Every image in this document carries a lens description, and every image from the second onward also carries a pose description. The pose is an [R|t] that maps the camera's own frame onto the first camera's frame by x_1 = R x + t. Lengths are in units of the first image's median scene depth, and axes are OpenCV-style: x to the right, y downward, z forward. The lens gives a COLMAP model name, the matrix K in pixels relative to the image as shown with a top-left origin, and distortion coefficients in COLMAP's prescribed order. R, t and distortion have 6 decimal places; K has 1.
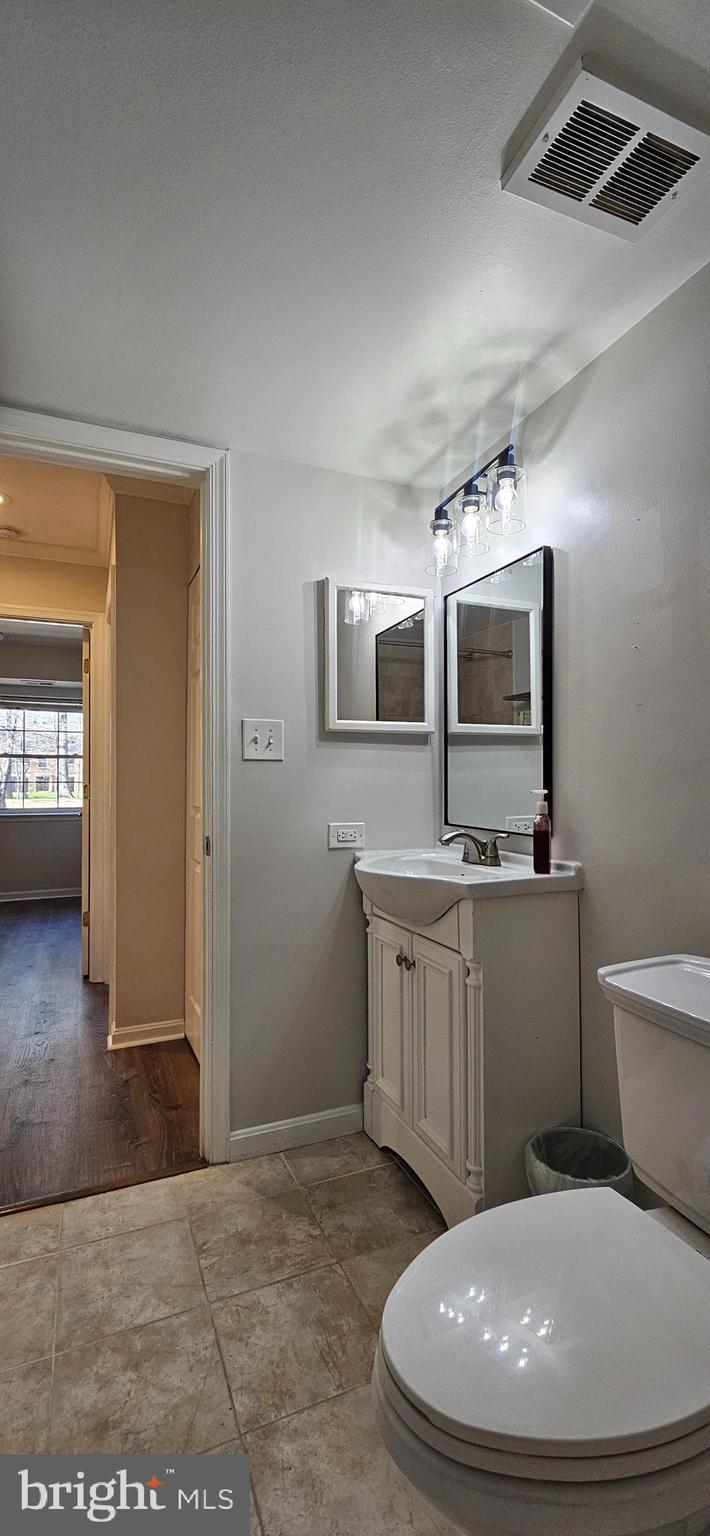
lens RADIAL K [[632.0, 0, 358.8], [0, 632.0, 771.8], [0, 0, 1]] dist [-0.000758, -0.000381]
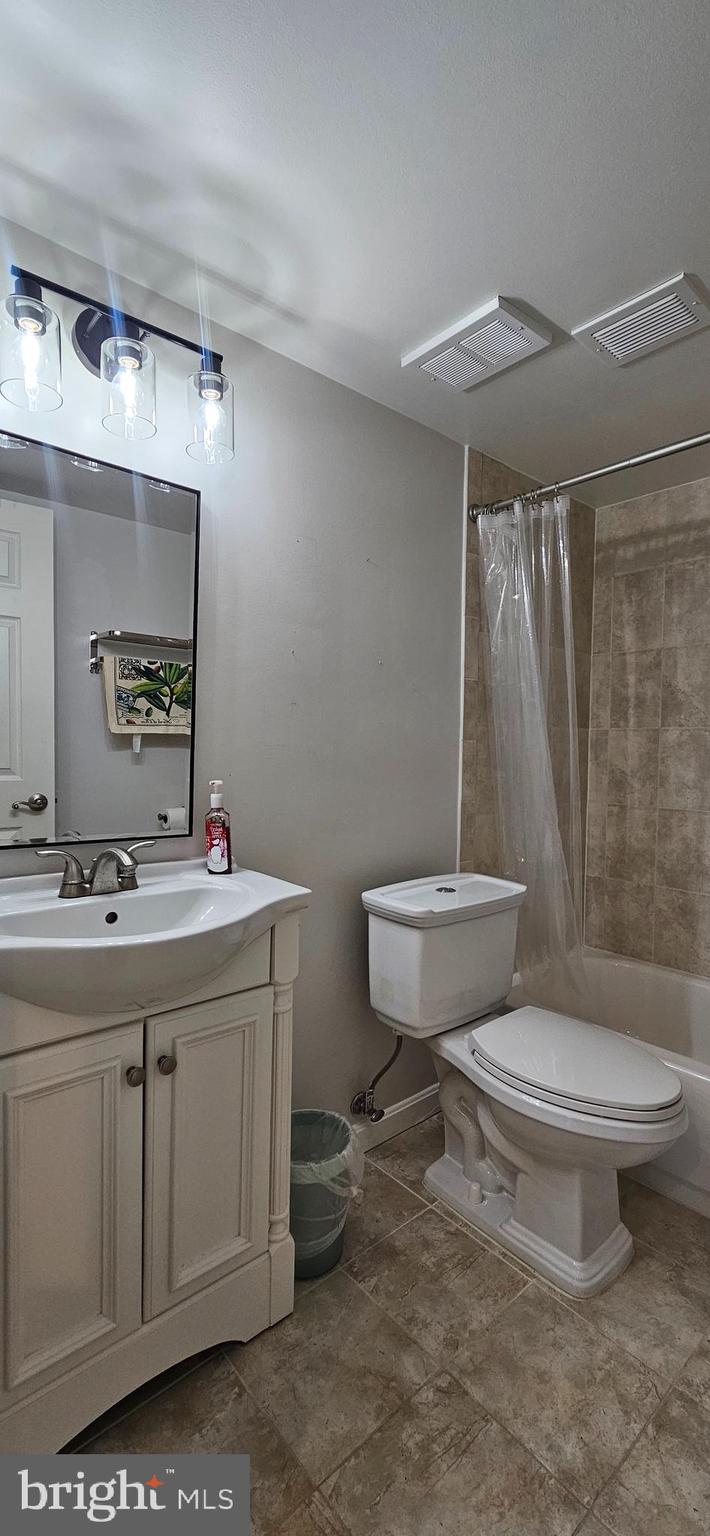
lens RADIAL K [[632.0, 0, 359.0], [0, 632.0, 768.9], [0, 0, 1]] dist [-0.000758, -0.000381]
pose [[-0.307803, -0.029670, 0.950987, -0.785503], [-0.035155, 0.999186, 0.019795, -0.013799], [-0.950800, -0.027339, -0.308596, 1.396244]]
